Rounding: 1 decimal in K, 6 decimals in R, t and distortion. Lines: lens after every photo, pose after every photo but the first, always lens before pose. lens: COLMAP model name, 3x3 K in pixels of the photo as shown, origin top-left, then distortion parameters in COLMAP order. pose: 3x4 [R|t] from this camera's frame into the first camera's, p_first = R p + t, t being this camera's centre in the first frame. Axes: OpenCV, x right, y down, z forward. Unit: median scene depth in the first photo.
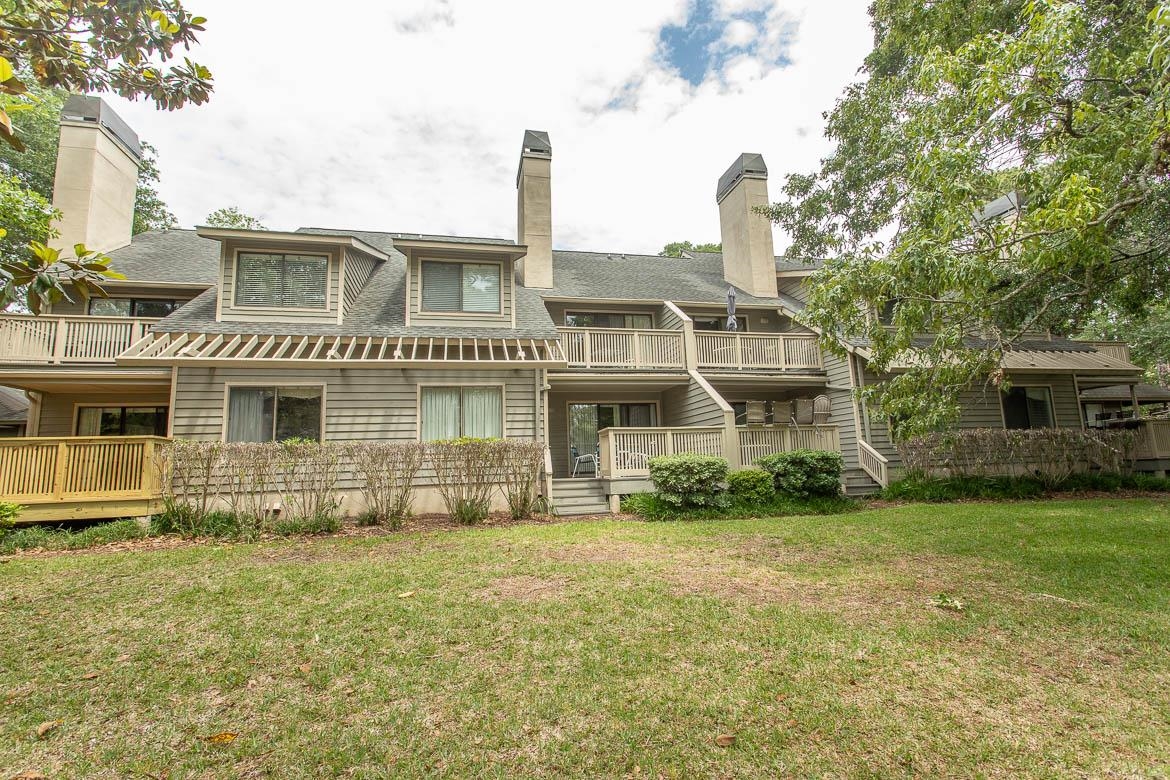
lens RADIAL K [[552.8, 0, 584.3], [0, 552.8, 386.1], [0, 0, 1]] dist [-0.000628, 0.002971]
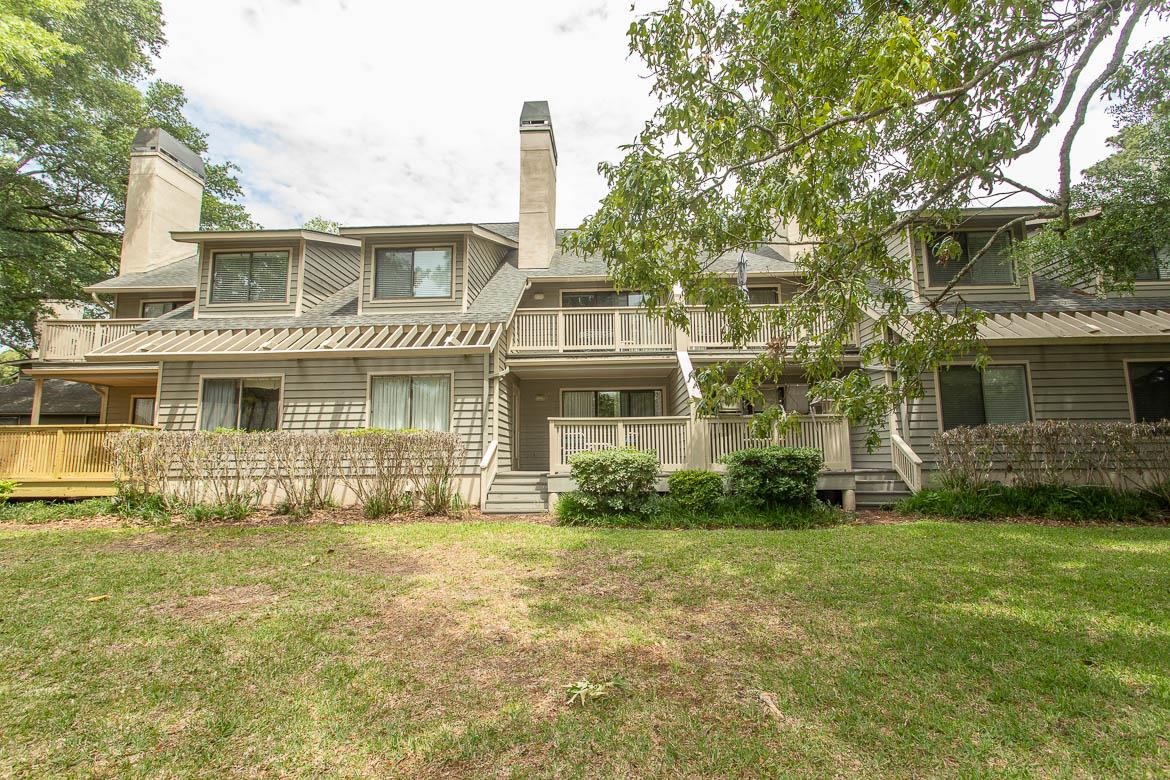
lens RADIAL K [[552.8, 0, 584.3], [0, 552.8, 386.1], [0, 0, 1]] dist [-0.000628, 0.002971]
pose [[0.963454, -0.010643, -0.267661, 0.343192], [0.017818, 0.999544, 0.024392, 0.001835], [0.267279, -0.028270, 0.963204, 0.146750]]
